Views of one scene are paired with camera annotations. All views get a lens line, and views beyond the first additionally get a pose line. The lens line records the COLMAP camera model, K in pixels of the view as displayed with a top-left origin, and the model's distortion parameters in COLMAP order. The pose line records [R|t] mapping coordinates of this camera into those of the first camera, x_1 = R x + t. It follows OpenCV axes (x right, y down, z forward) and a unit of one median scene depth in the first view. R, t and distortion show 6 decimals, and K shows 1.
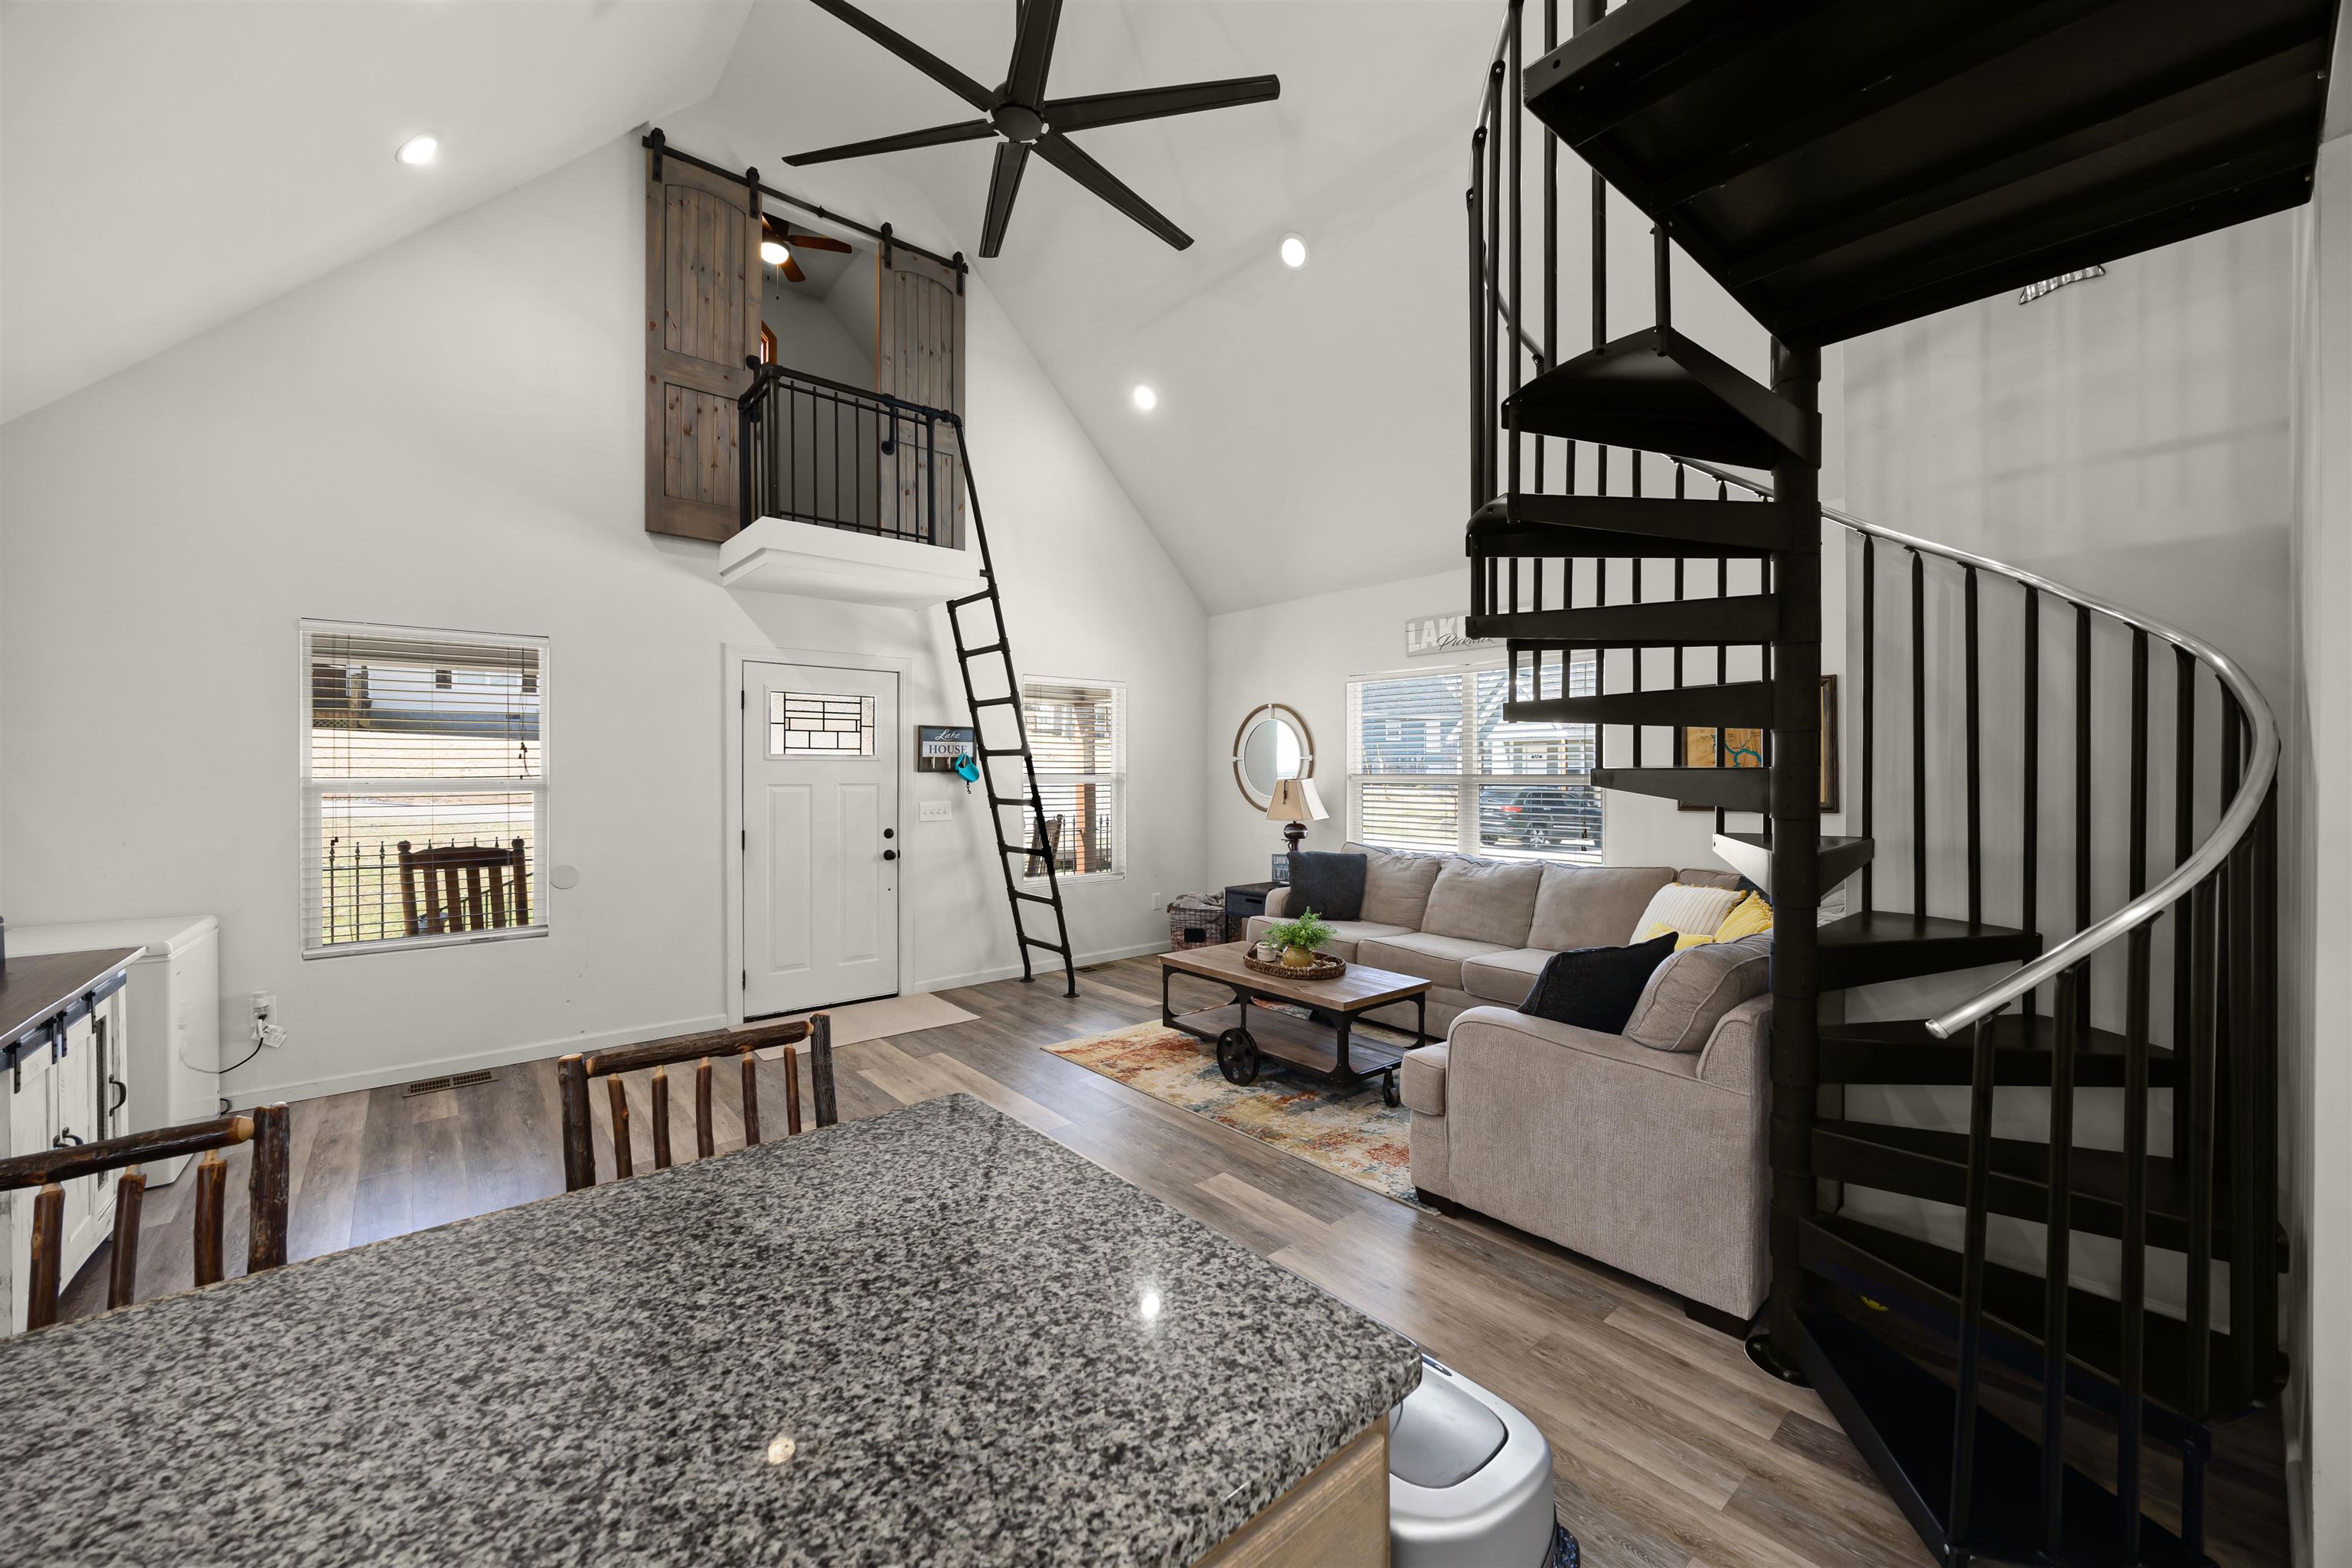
lens RADIAL K [[892.4, 0, 1181.4], [0, 892.4, 769.3], [0, 0, 1]] dist [-0.000771, 0.000130]
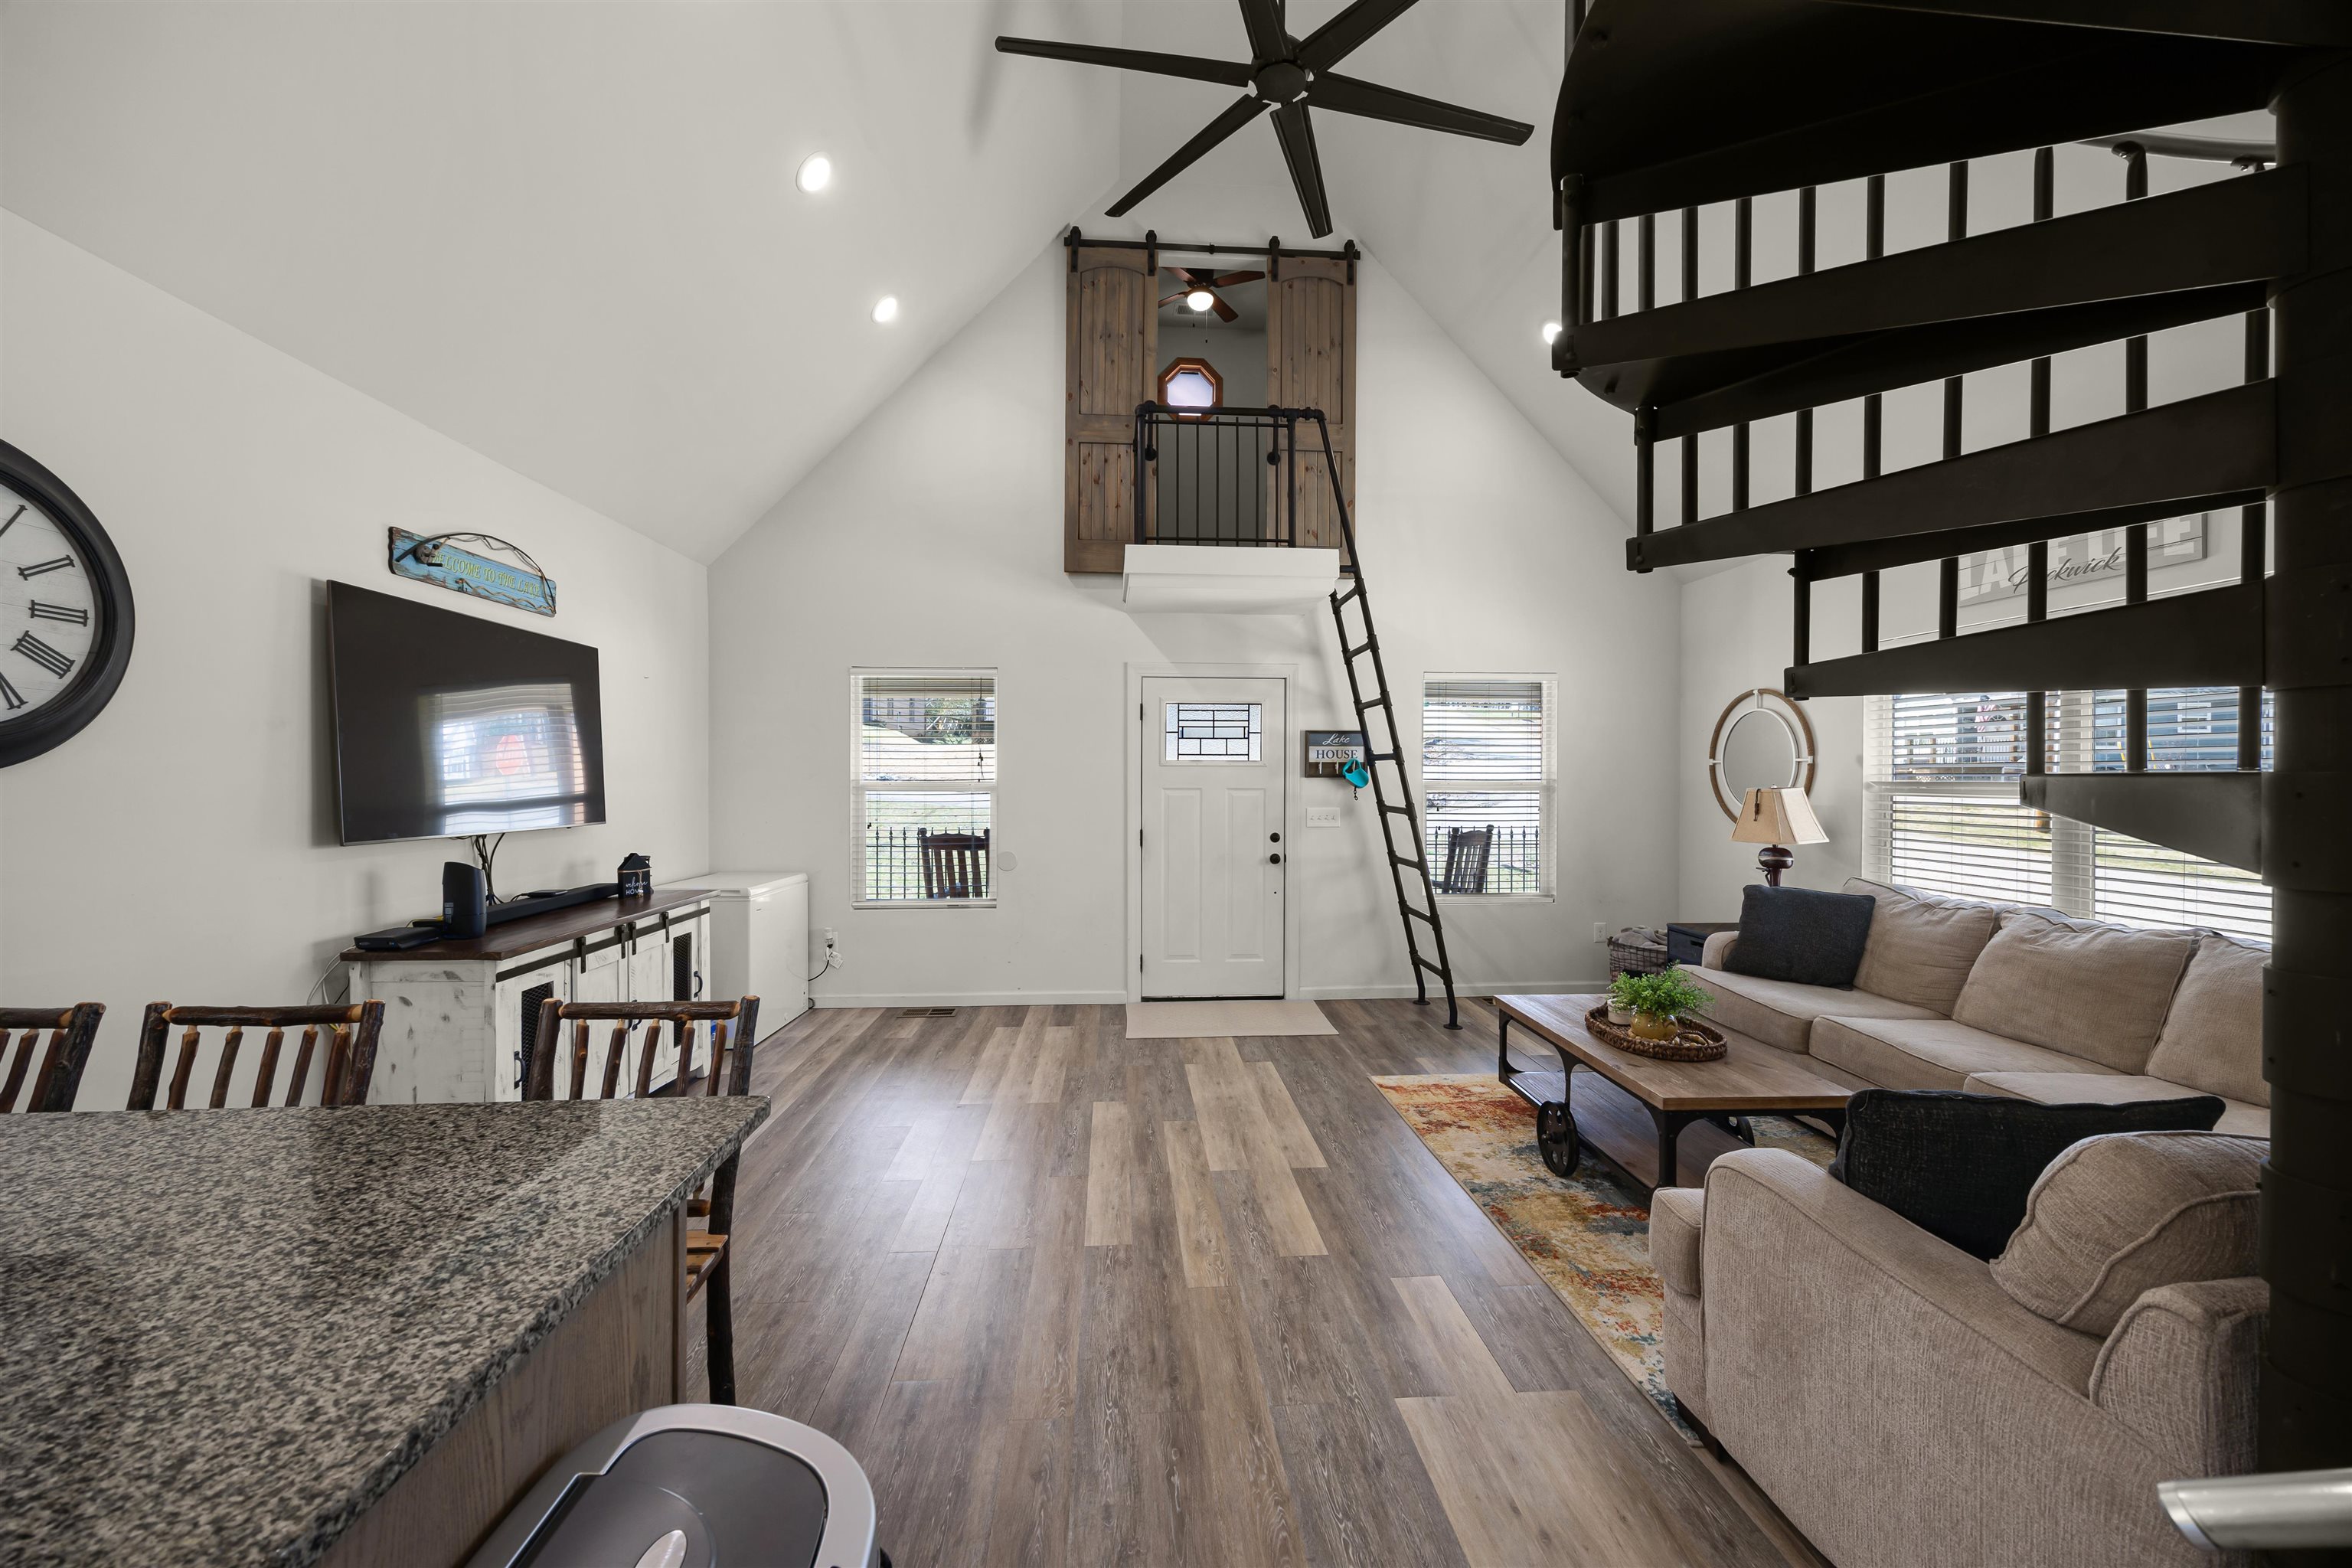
lens RADIAL K [[886.8, 0, 1187.4], [0, 886.8, 778.5], [0, 0, 1]] dist [-0.002802, 0.000014]
pose [[0.806662, 0.003750, -0.591002, 0.219264], [-0.001504, 0.999990, 0.004291, 0.000546], [0.591012, -0.002573, 0.806659, 0.146179]]
